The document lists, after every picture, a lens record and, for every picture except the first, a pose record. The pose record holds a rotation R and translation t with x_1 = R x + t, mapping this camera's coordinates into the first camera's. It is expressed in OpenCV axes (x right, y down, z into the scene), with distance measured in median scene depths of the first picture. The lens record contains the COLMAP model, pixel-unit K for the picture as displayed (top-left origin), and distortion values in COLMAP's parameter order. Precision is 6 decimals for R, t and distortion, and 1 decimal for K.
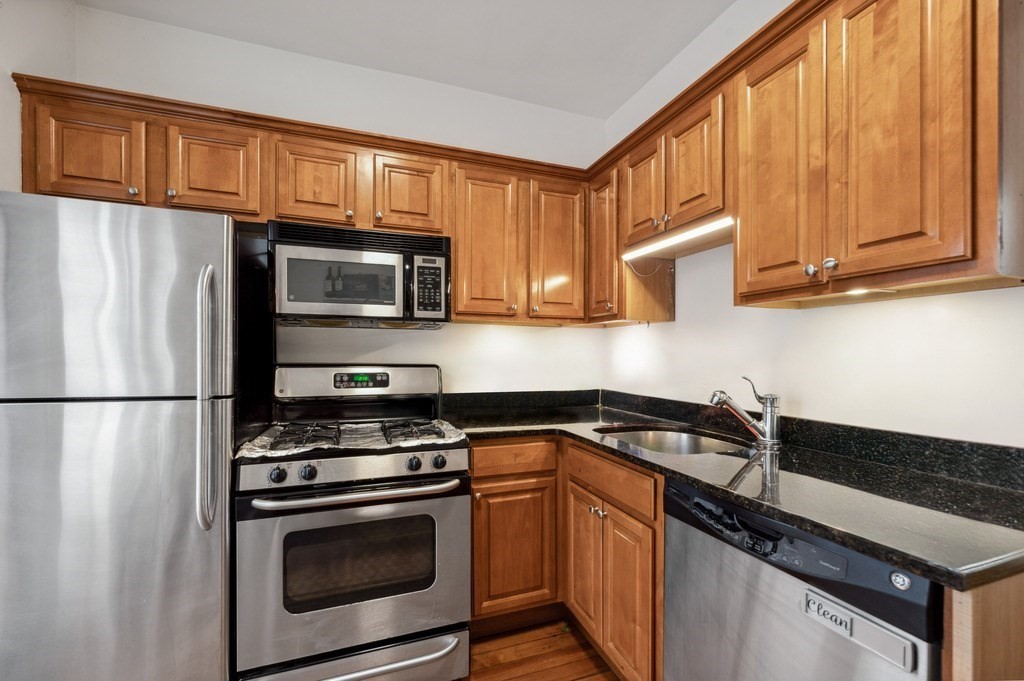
lens RADIAL K [[427.1, 0, 512.0], [0, 427.1, 340.5], [0, 0, 1]] dist [0.000700, 0.000259]
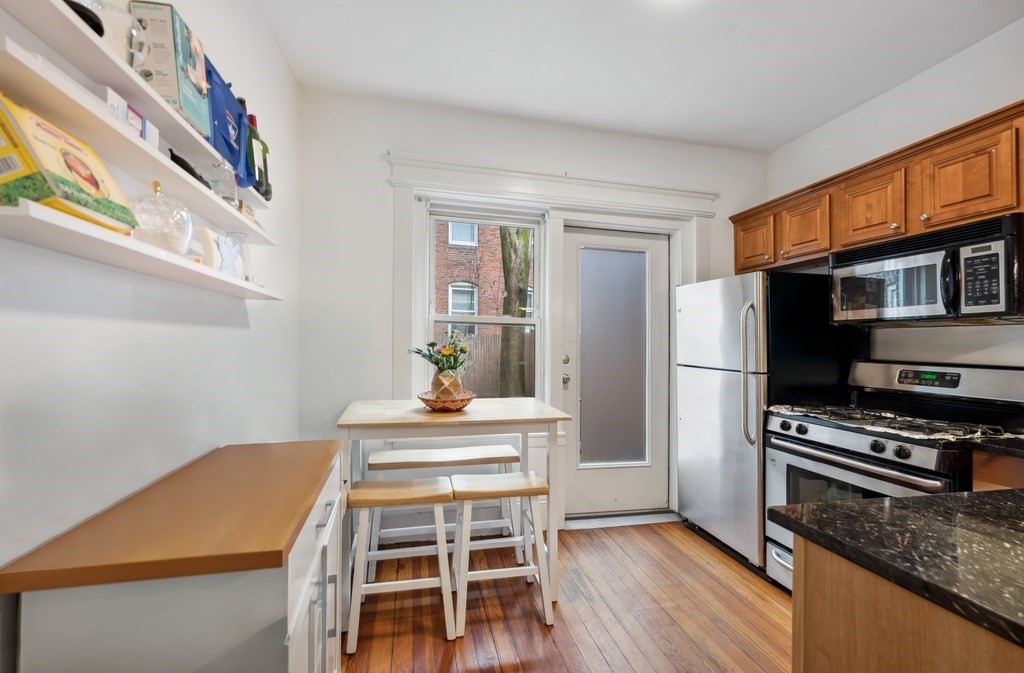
lens RADIAL K [[421.1, 0, 512.0], [0, 421.1, 336.5], [0, 0, 1]] dist [0.000406, 0.000021]
pose [[-0.112893, -0.026518, -0.993253, 0.790107], [0.002549, 0.999633, -0.026978, 0.017659], [0.993604, -0.005578, -0.112784, 0.125721]]
